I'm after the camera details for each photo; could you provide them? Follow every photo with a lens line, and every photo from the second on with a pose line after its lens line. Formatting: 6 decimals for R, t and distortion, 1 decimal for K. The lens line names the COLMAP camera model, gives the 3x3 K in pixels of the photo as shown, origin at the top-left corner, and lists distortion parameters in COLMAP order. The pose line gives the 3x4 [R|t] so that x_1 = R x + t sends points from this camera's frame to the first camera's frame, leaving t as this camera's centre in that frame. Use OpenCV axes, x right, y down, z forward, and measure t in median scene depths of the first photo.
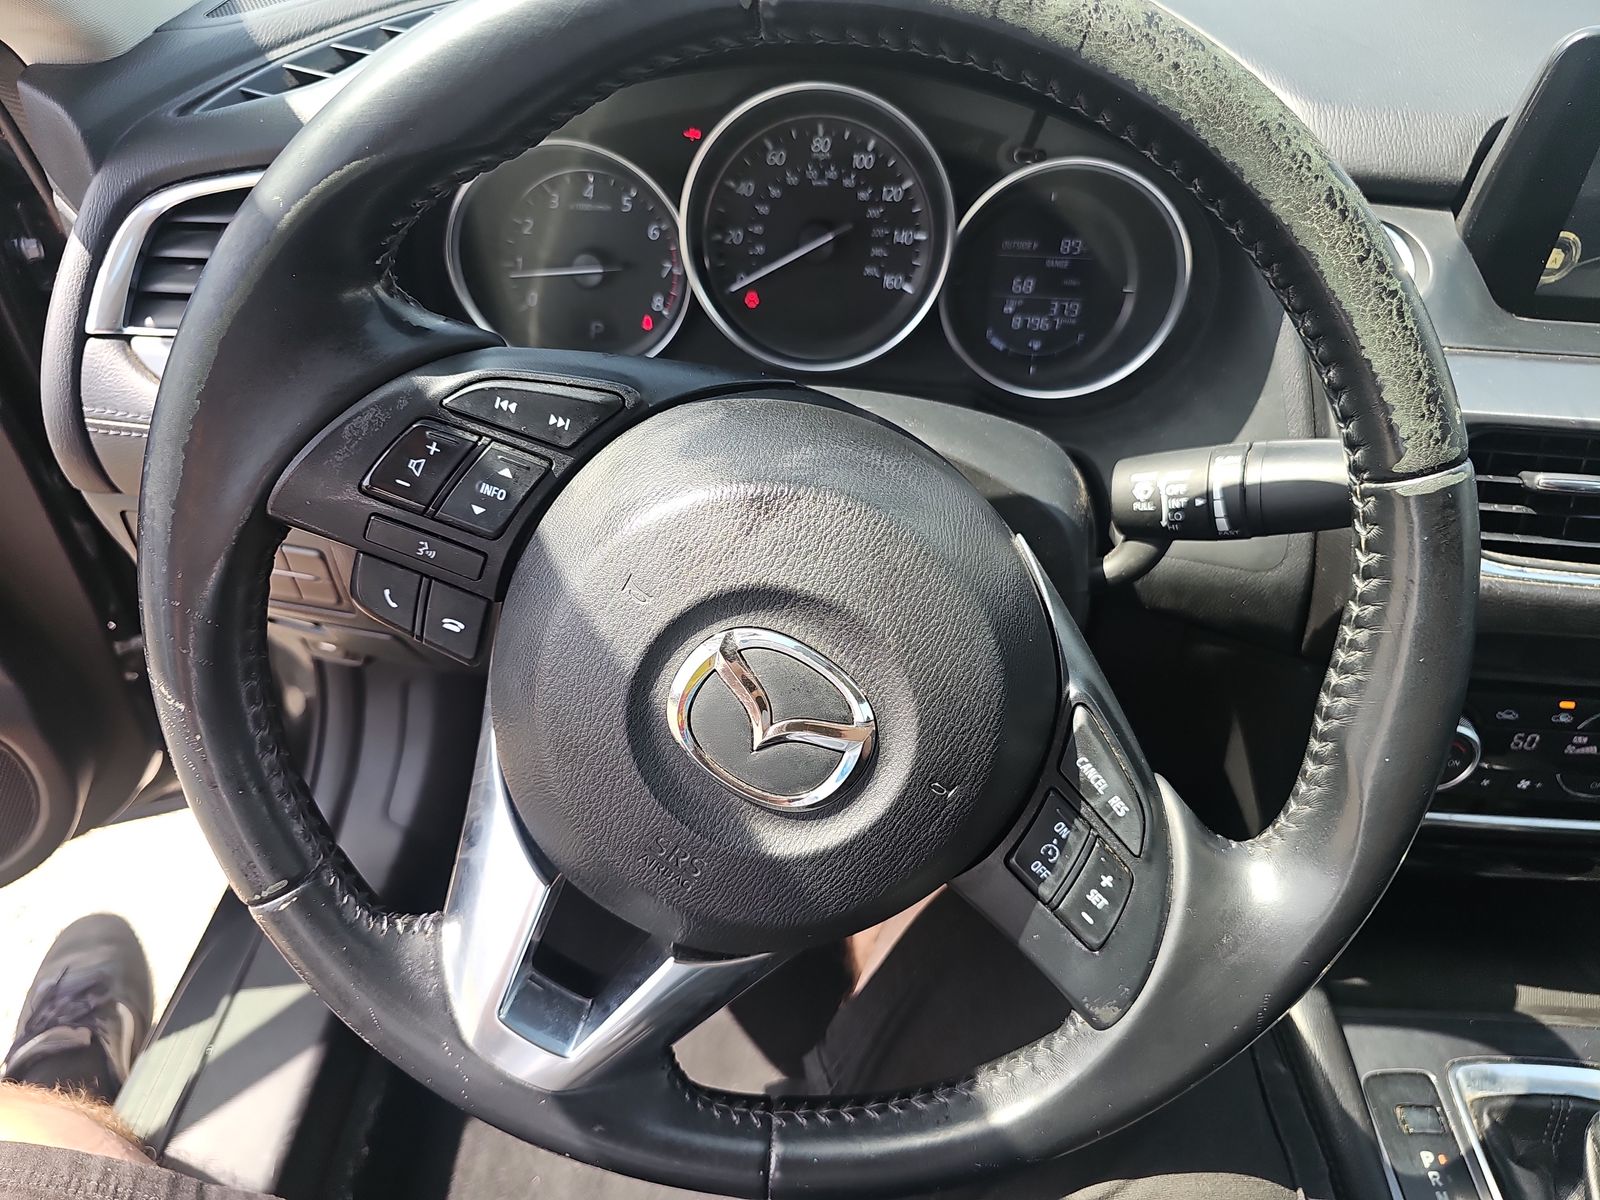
lens RADIAL K [[1045.1, 0, 800.0], [0, 1045.1, 600.0], [0, 0, 1]] dist [-0.008881, -0.003471]
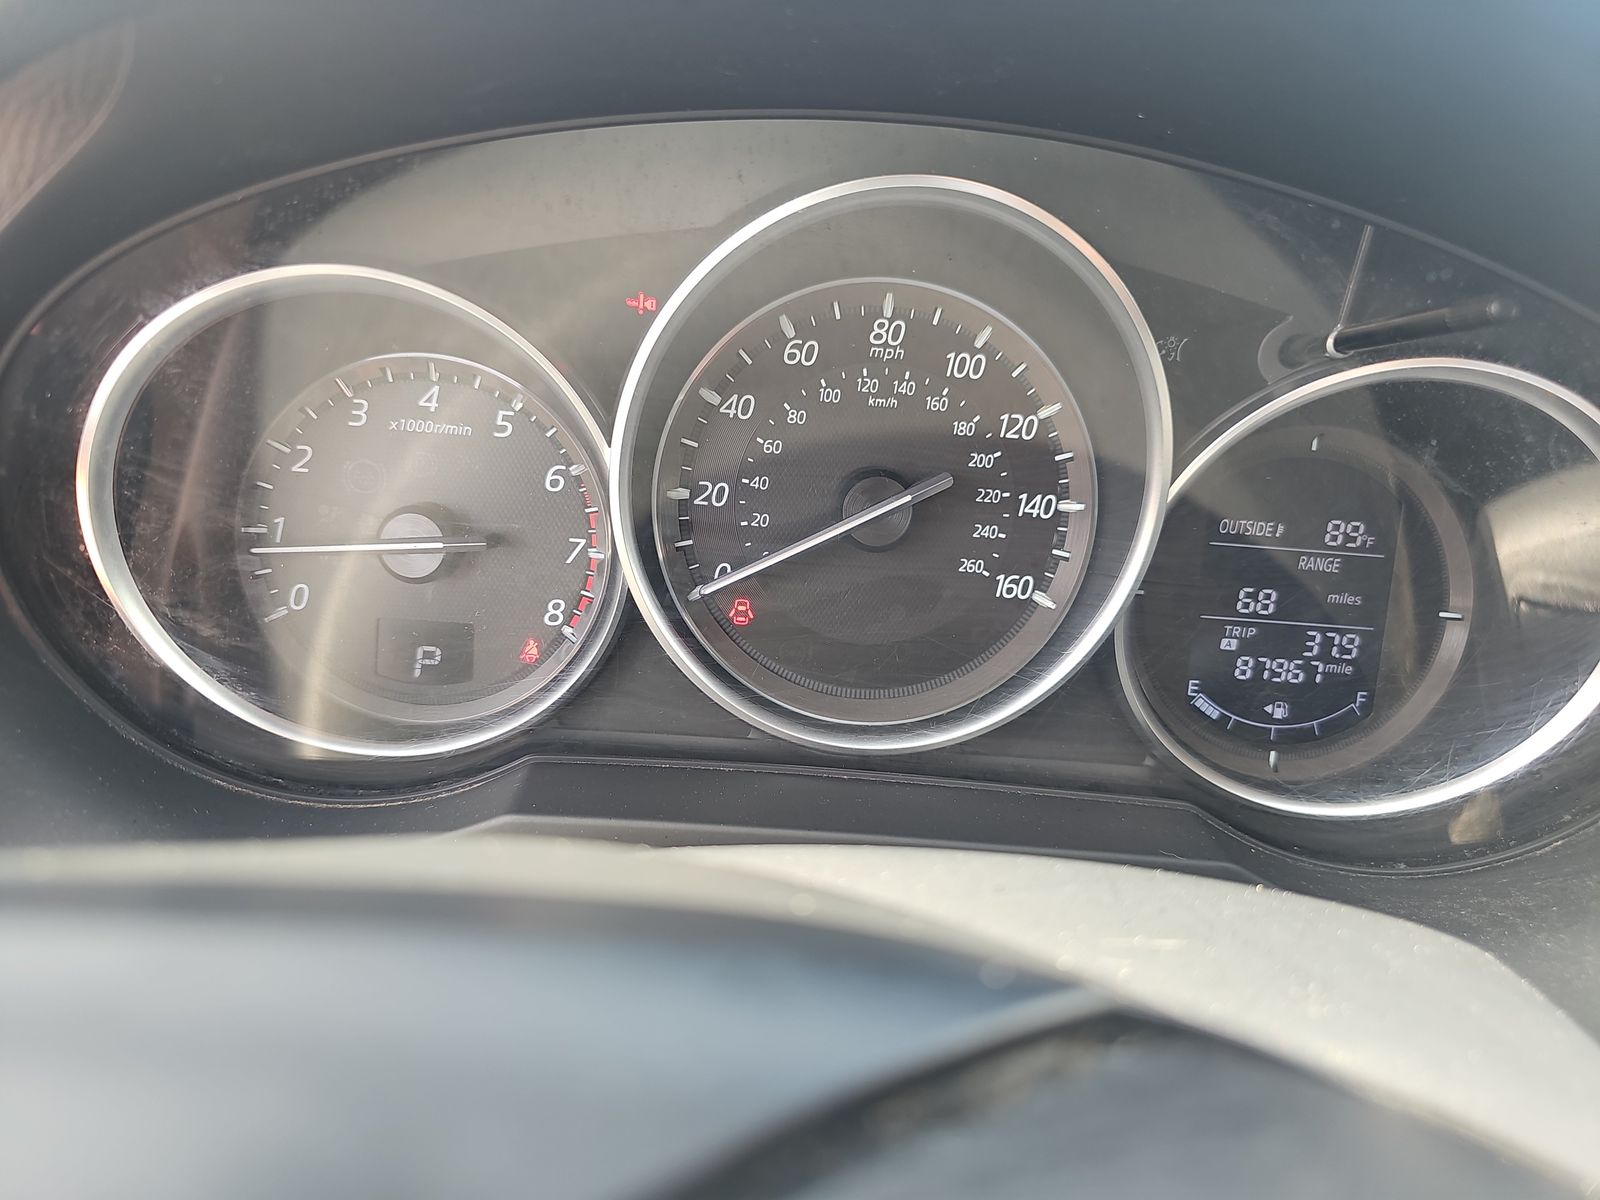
lens RADIAL K [[1018.9, 0, 800.0], [0, 1018.9, 600.0], [0, 0, 1]] dist [0.034122, -0.040510]
pose [[0.997108, 0.030568, 0.069584, -0.070826], [-0.011531, 0.965795, -0.259050, -0.222448], [-0.075123, 0.257498, 0.963354, 0.696974]]
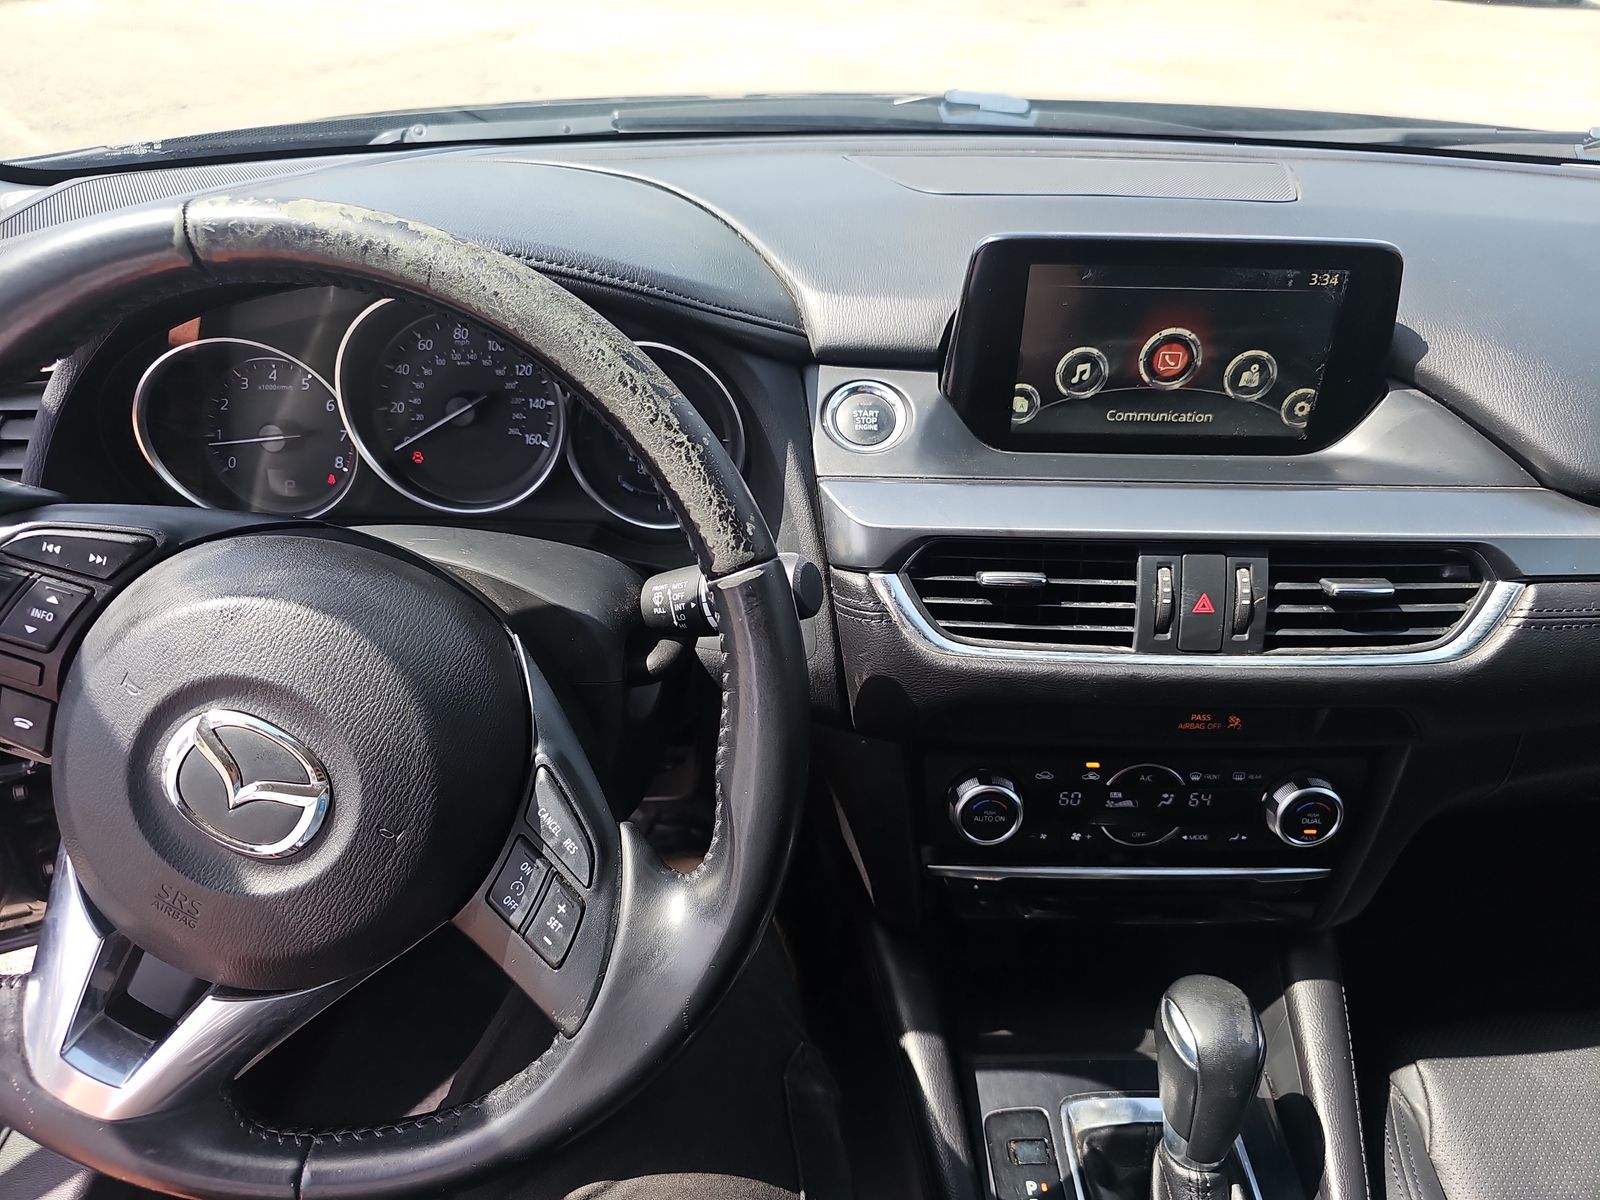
lens RADIAL K [[1018.9, 0, 800.0], [0, 1018.9, 600.0], [0, 0, 1]] dist [0.034122, -0.040510]
pose [[0.998538, -0.038698, 0.037749, 0.466805], [0.043279, 0.990667, -0.129249, 0.064601], [-0.032395, 0.130693, 0.990893, -0.223312]]
